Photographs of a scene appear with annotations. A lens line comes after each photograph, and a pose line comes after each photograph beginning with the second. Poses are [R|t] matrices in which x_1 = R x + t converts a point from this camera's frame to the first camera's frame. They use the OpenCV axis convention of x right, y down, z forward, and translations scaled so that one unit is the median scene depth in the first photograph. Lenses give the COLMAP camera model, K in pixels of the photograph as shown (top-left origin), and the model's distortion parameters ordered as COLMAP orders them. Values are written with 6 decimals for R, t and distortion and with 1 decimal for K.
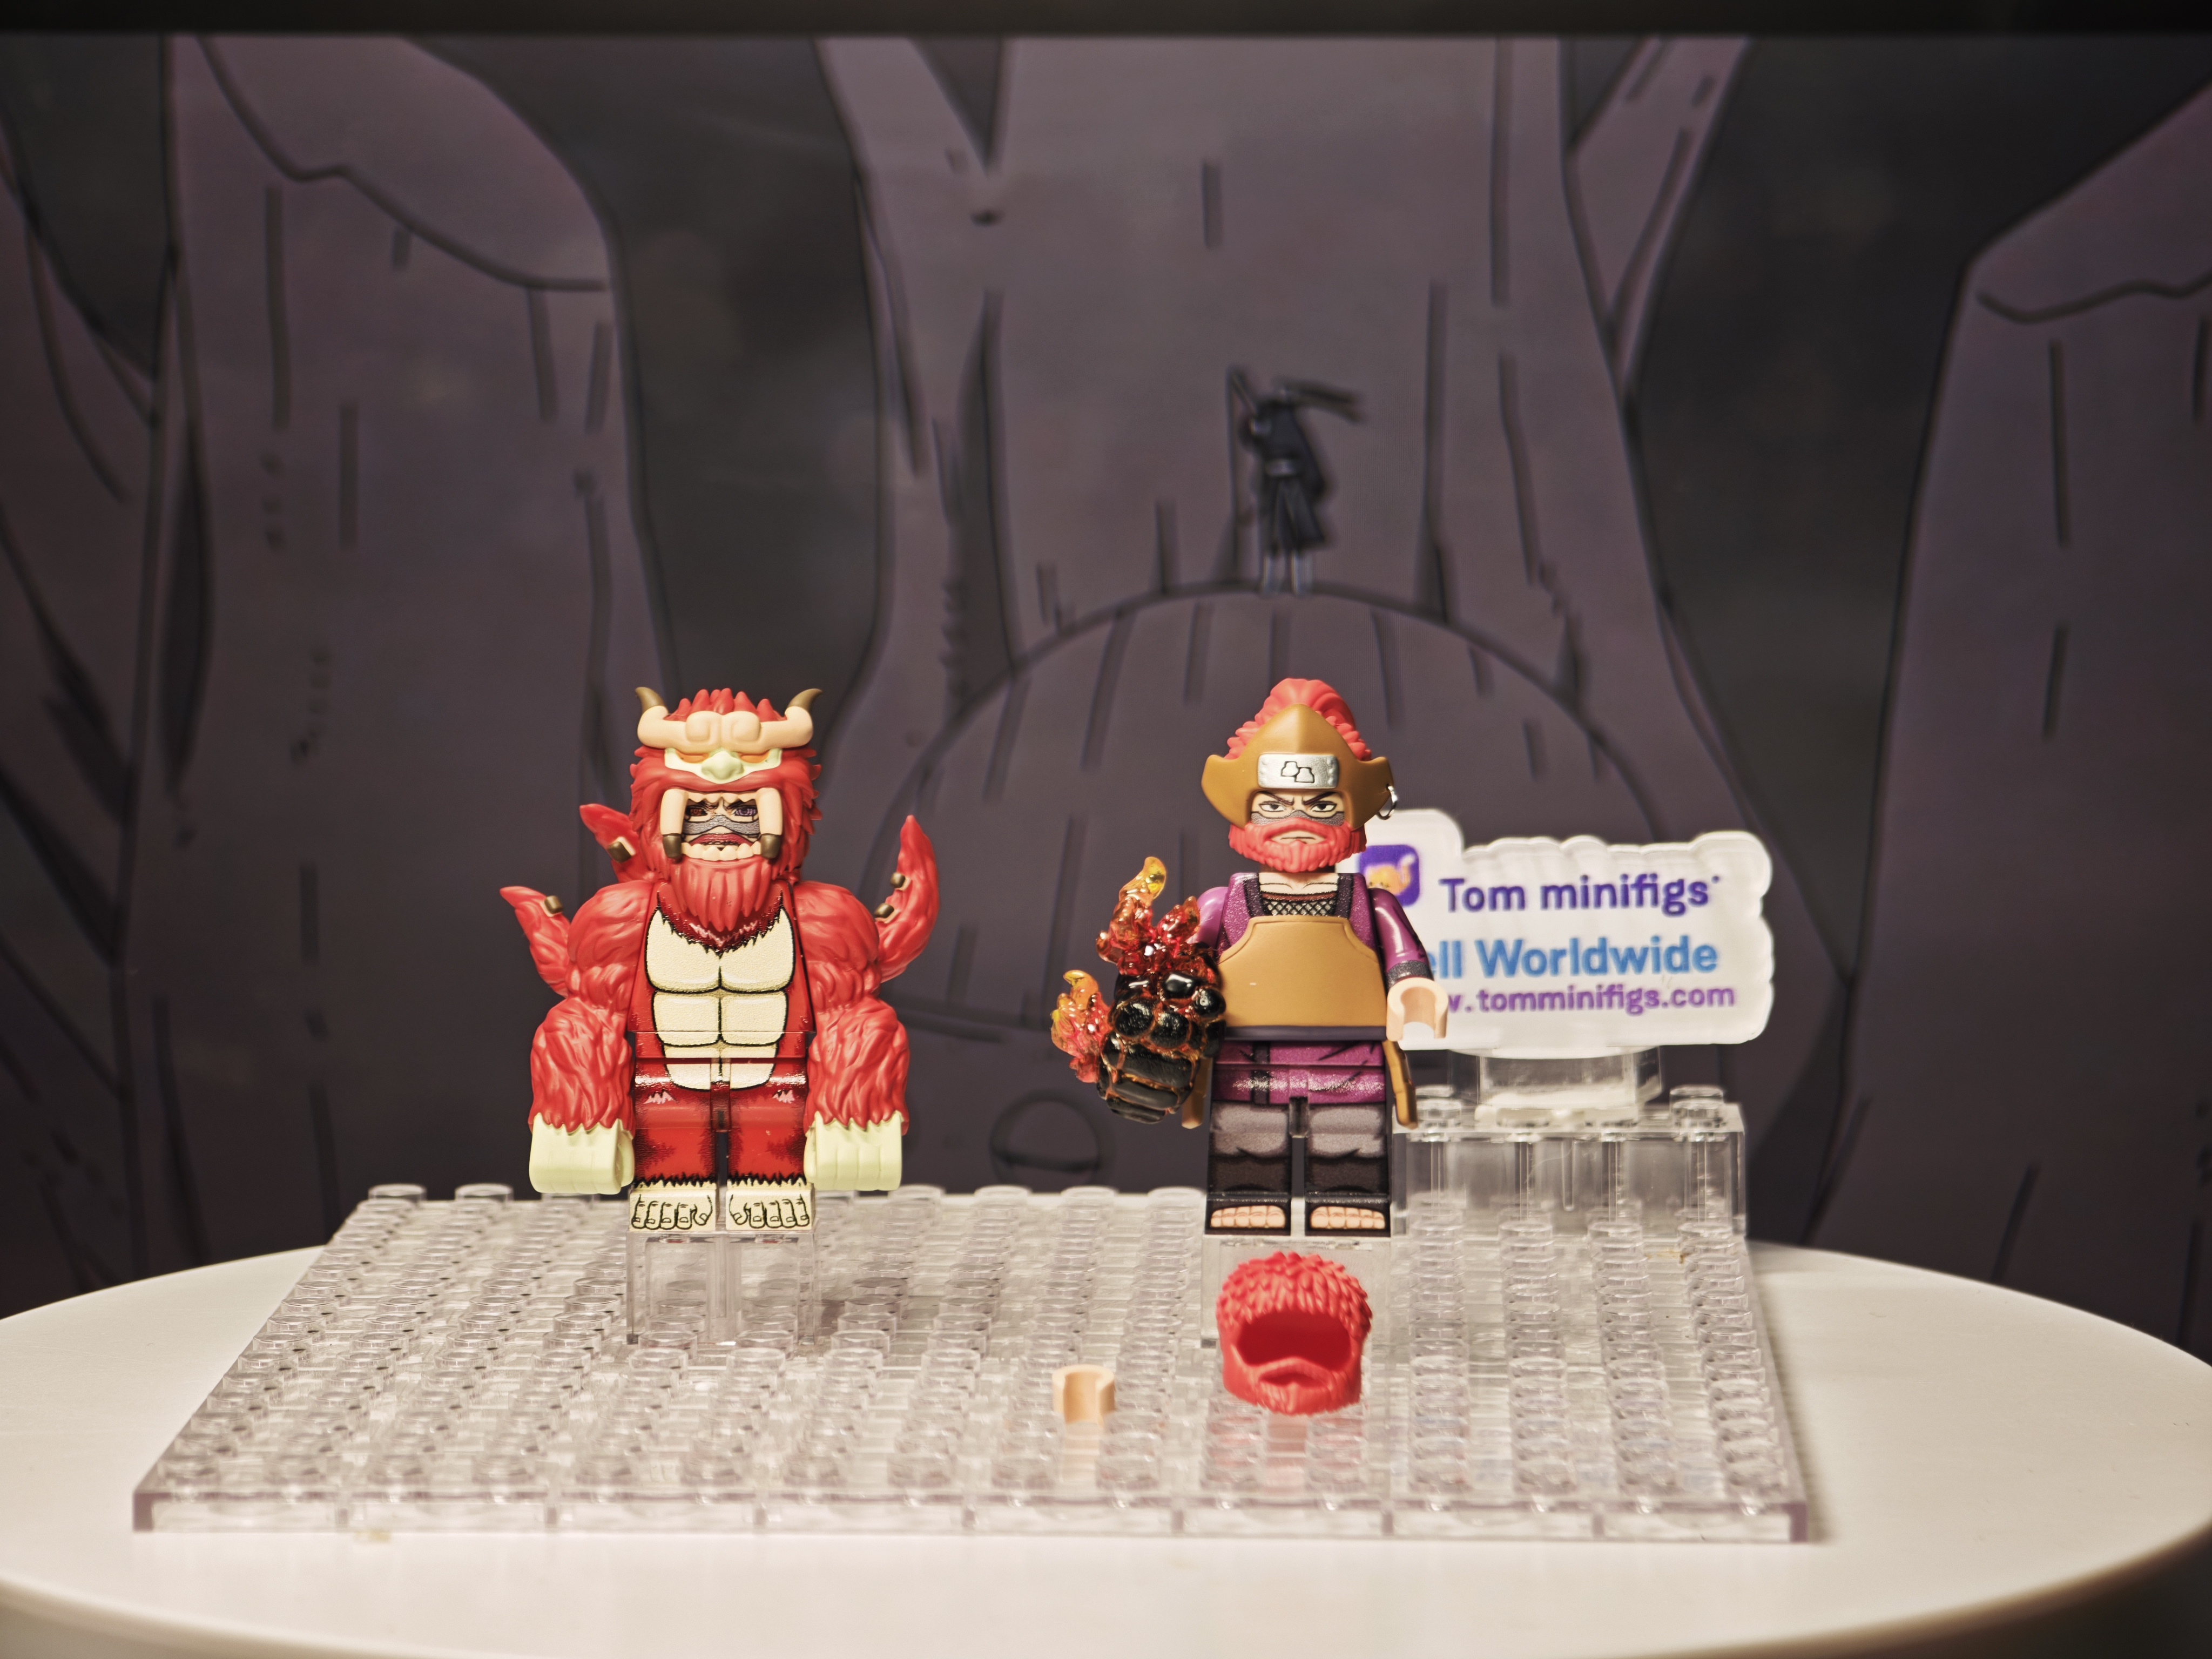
lens RADIAL K [[7454.1, 0, 1106.0], [0, 7454.1, 829.5], [0, 0, 1]] dist [-0.120740, -15.745489]
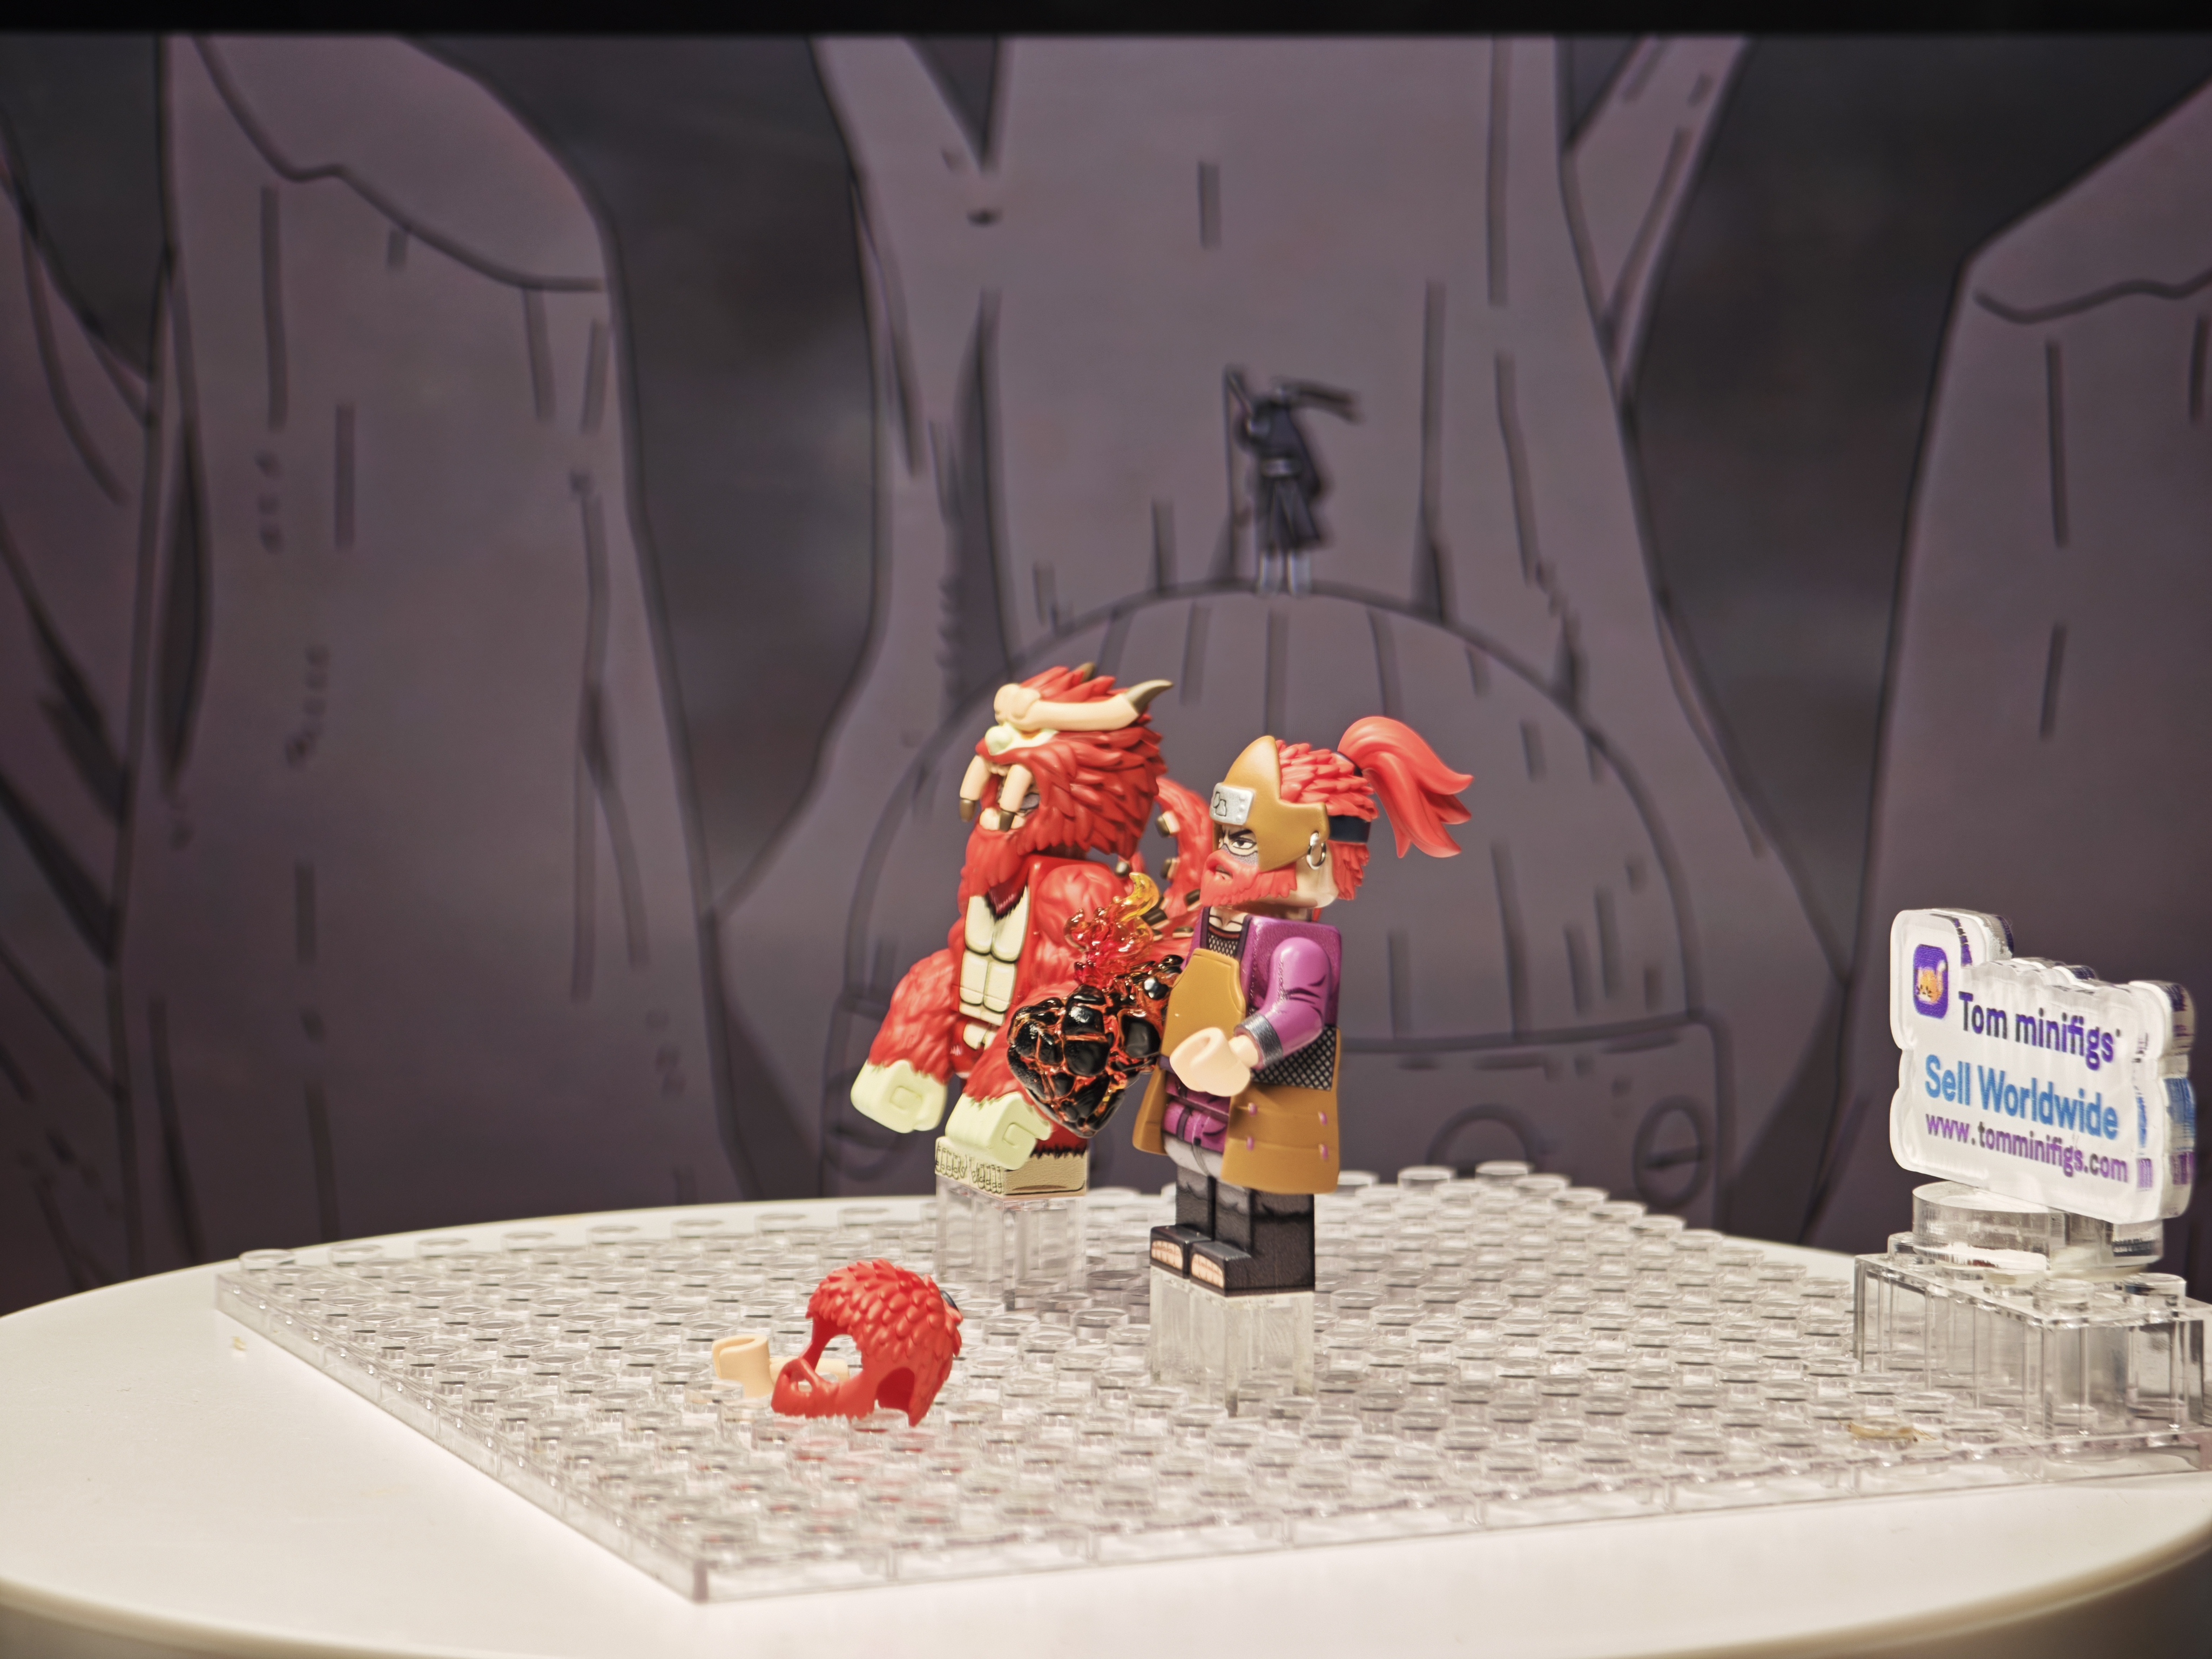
lens RADIAL K [[7454.1, 0, 1106.0], [0, 7454.1, 829.5], [0, 0, 1]] dist [-0.120740, -15.745489]
pose [[0.393074, 0.109875, -0.912918, 0.892930], [-0.111362, 0.991215, 0.071350, -0.070905], [0.912738, 0.073619, 0.401857, 0.601803]]
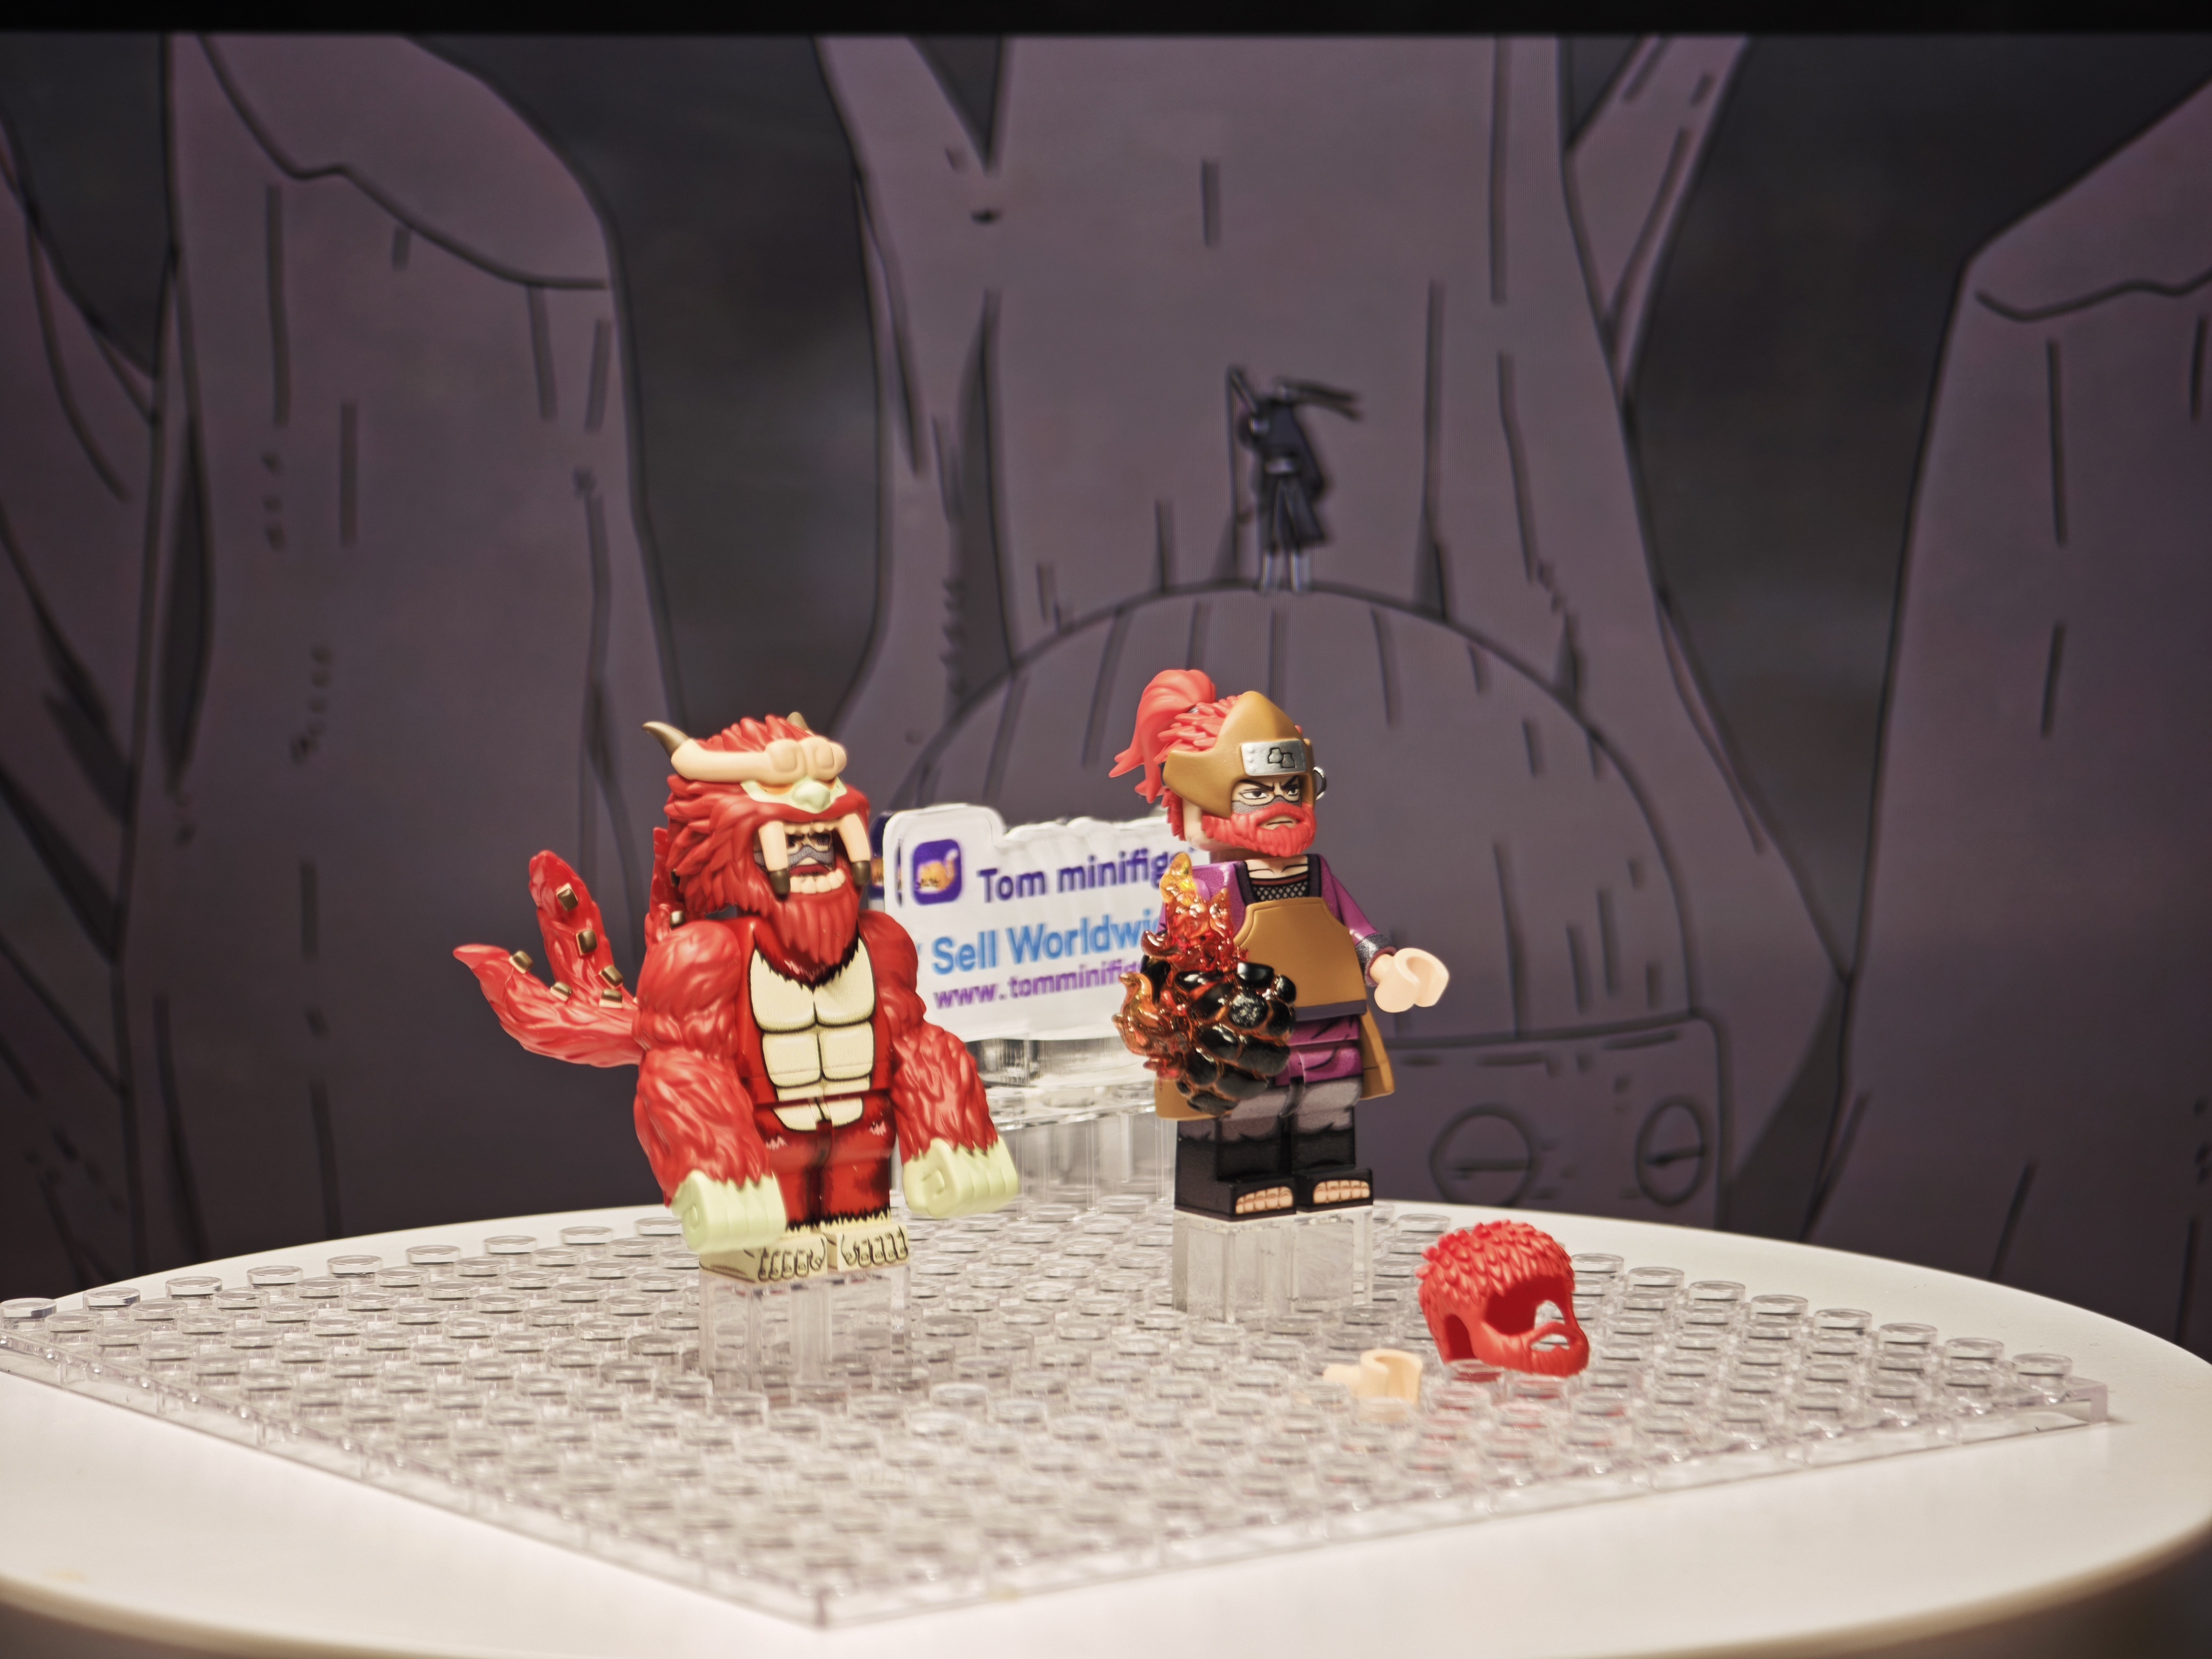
lens RADIAL K [[7454.1, 0, 1106.0], [0, 7454.1, 829.5], [0, 0, 1]] dist [-0.120740, -15.745489]
pose [[0.790748, -0.077501, 0.607216, -0.607211], [0.077682, 0.996638, 0.026043, -0.026156], [-0.607193, 0.026576, 0.794110, 0.207211]]
